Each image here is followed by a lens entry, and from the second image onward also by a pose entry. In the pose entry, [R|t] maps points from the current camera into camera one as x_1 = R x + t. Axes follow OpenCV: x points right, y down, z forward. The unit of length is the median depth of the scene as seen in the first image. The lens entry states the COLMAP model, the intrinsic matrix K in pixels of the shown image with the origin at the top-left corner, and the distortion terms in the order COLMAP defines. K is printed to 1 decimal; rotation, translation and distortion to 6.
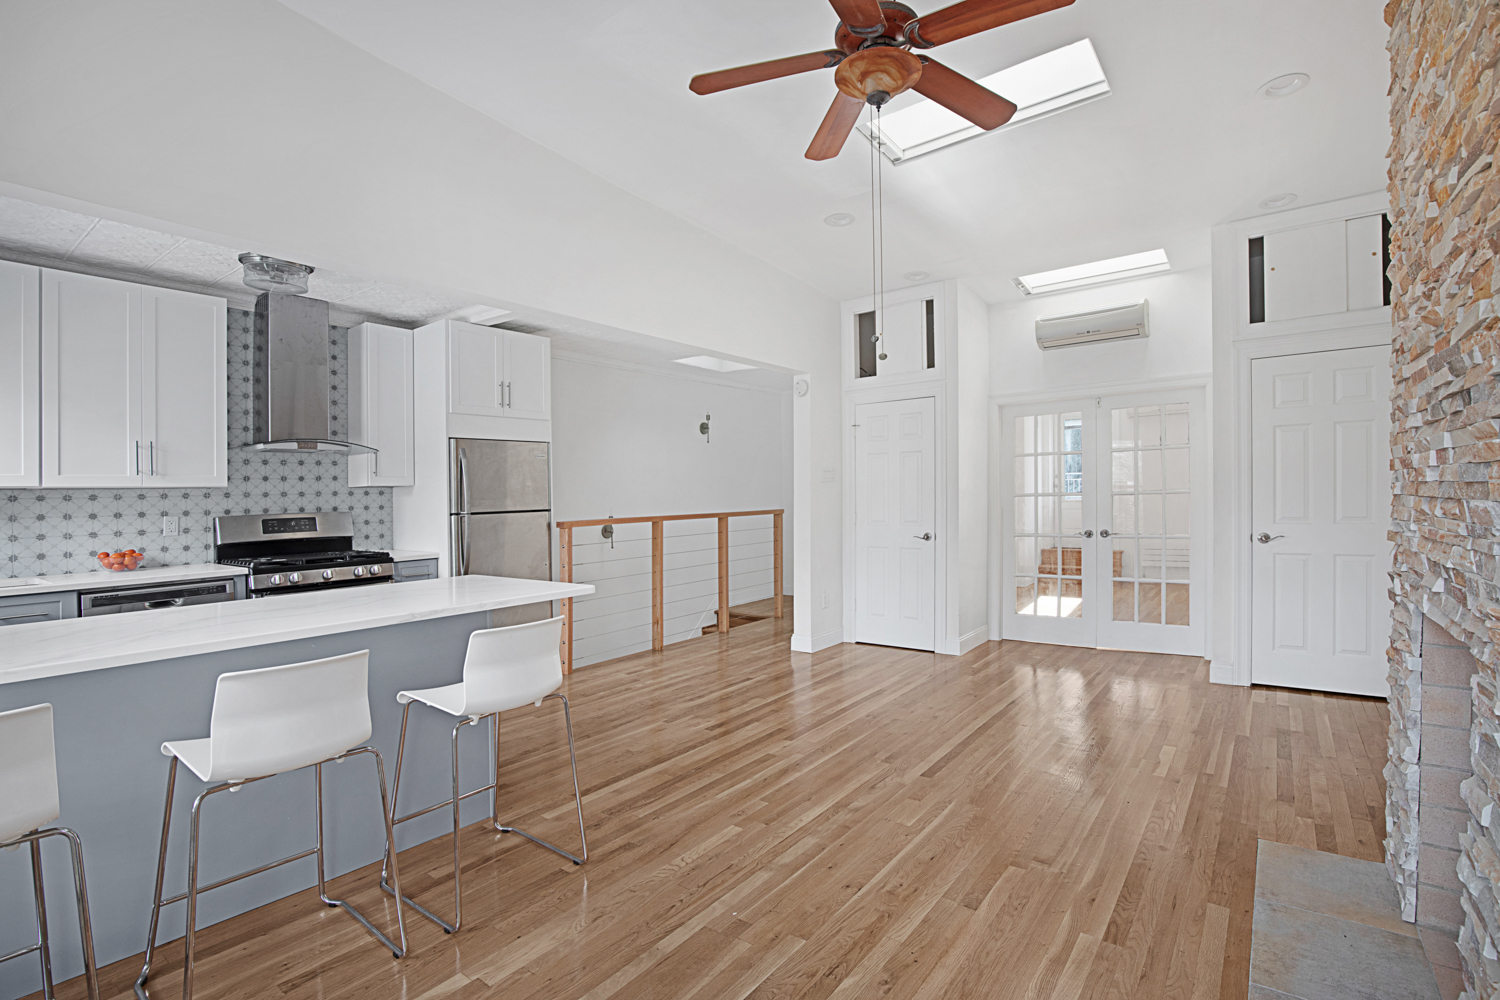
lens RADIAL K [[696.5, 0, 750.3], [0, 696.5, 507.5], [0, 0, 1]] dist [-0.001558, -0.000228]
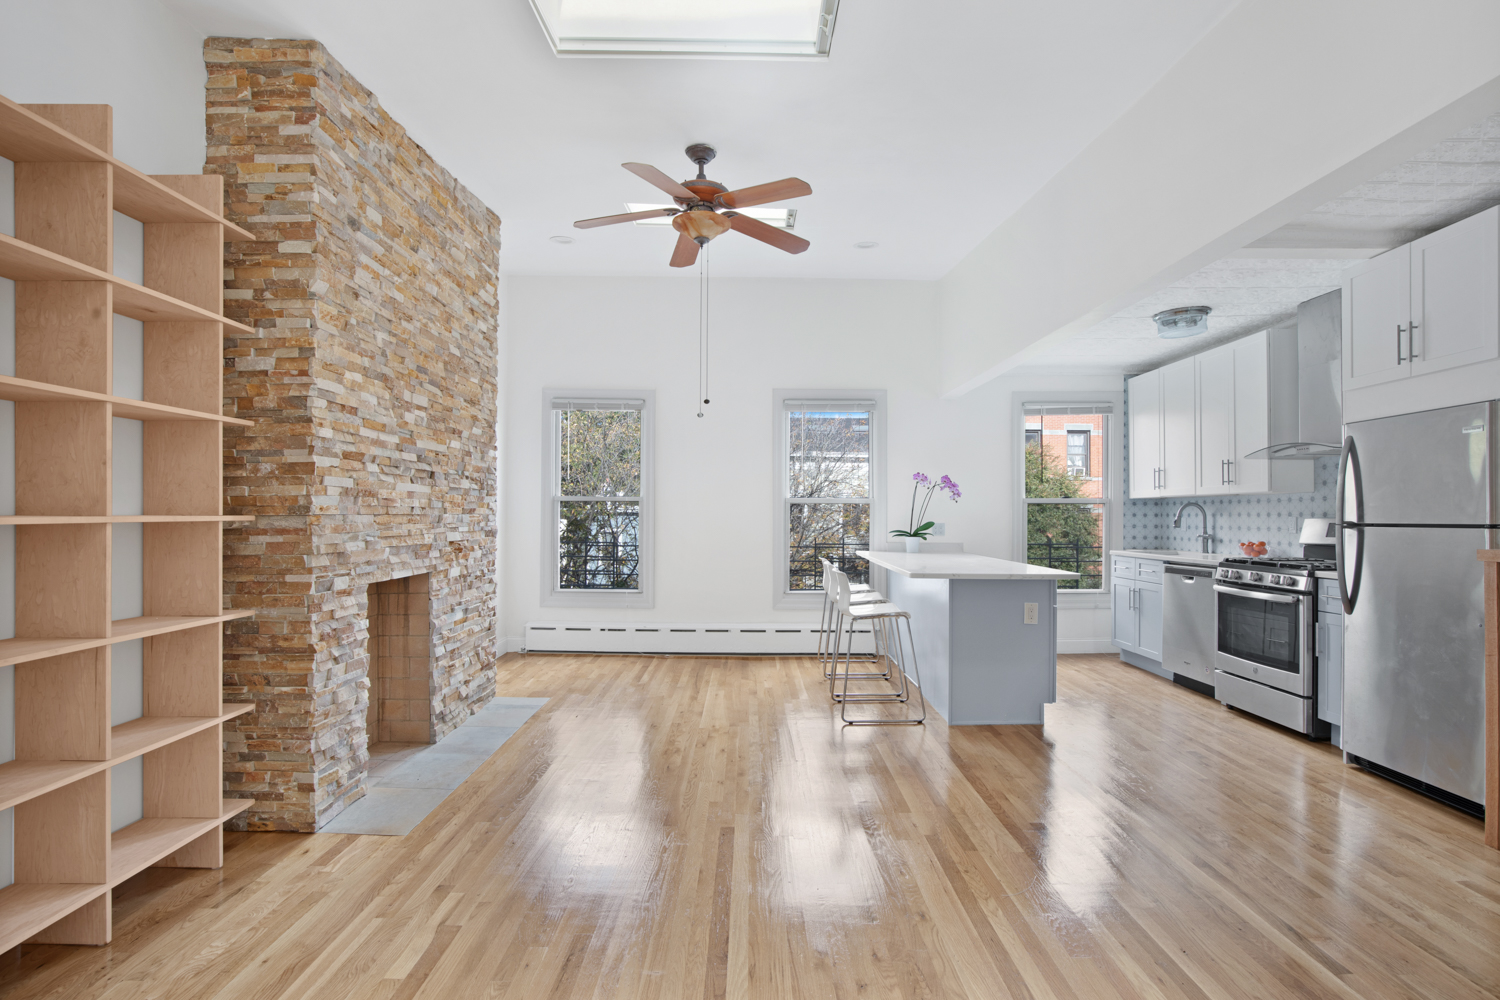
lens RADIAL K [[696.5, 0, 750.3], [0, 696.5, 507.5], [0, 0, 1]] dist [-0.001558, -0.000228]
pose [[-0.782987, 0.028181, -0.621399, 0.562778], [0.020668, 0.999600, 0.019290, -0.040571], [0.621694, 0.002261, -0.783257, 1.221575]]
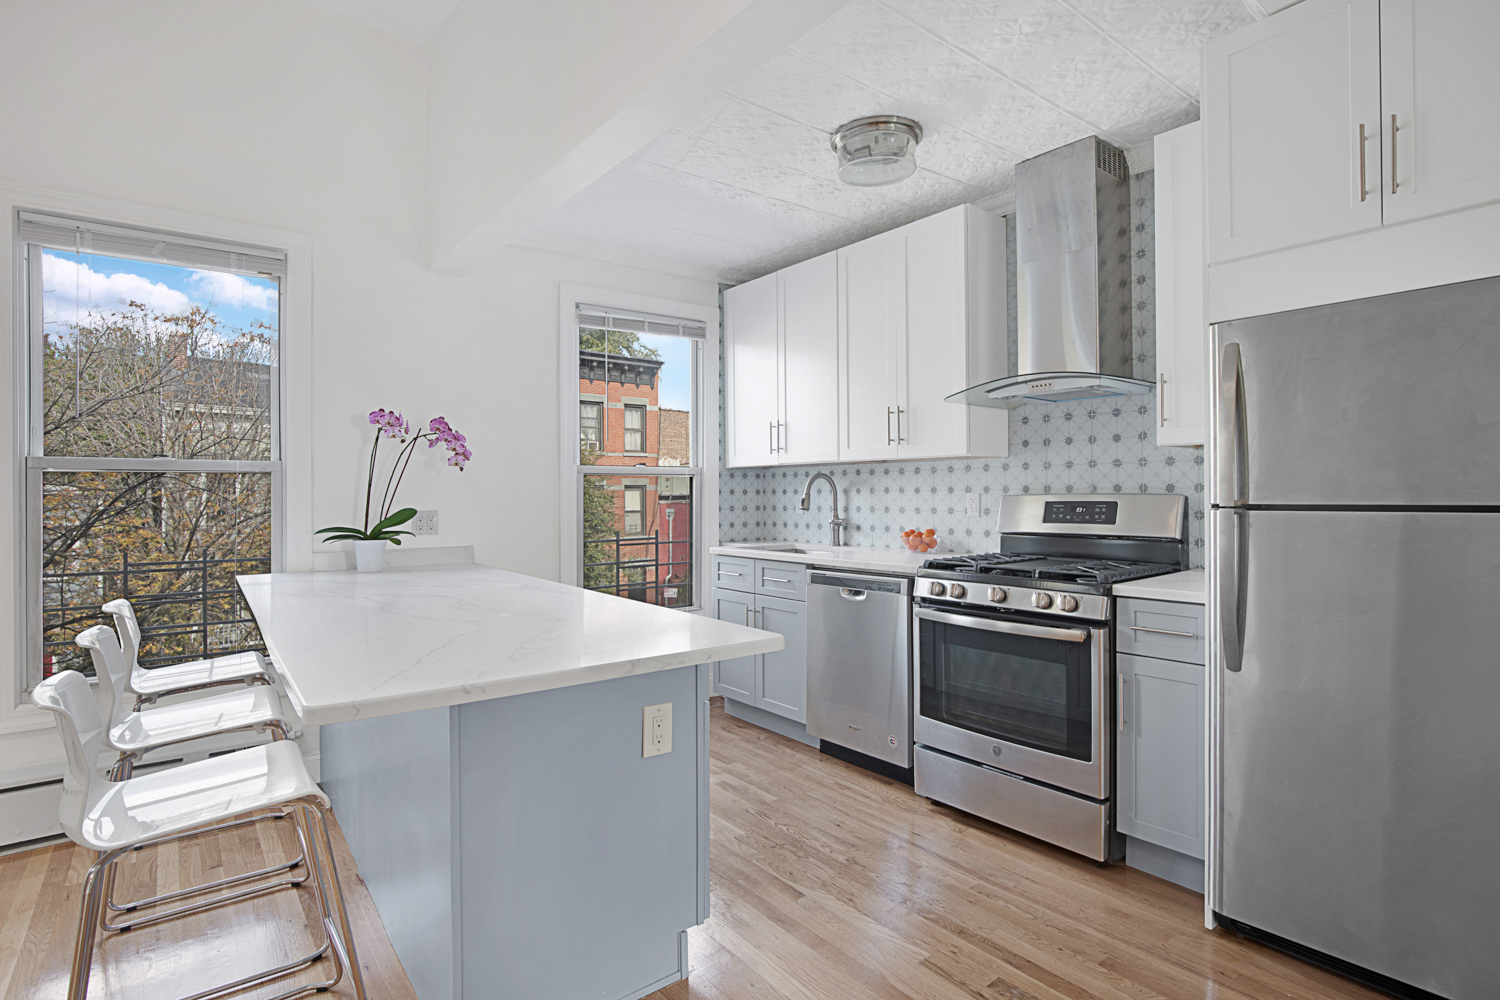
lens RADIAL K [[787.0, 0, 805.9], [0, 787.0, 499.4], [0, 0, 1]] dist [-0.014101, 0.000071]
pose [[-0.182560, 0.048262, -0.982009, 0.107690], [0.004790, 0.998826, 0.048198, -0.022966], [0.983183, 0.004096, -0.182577, 0.884854]]
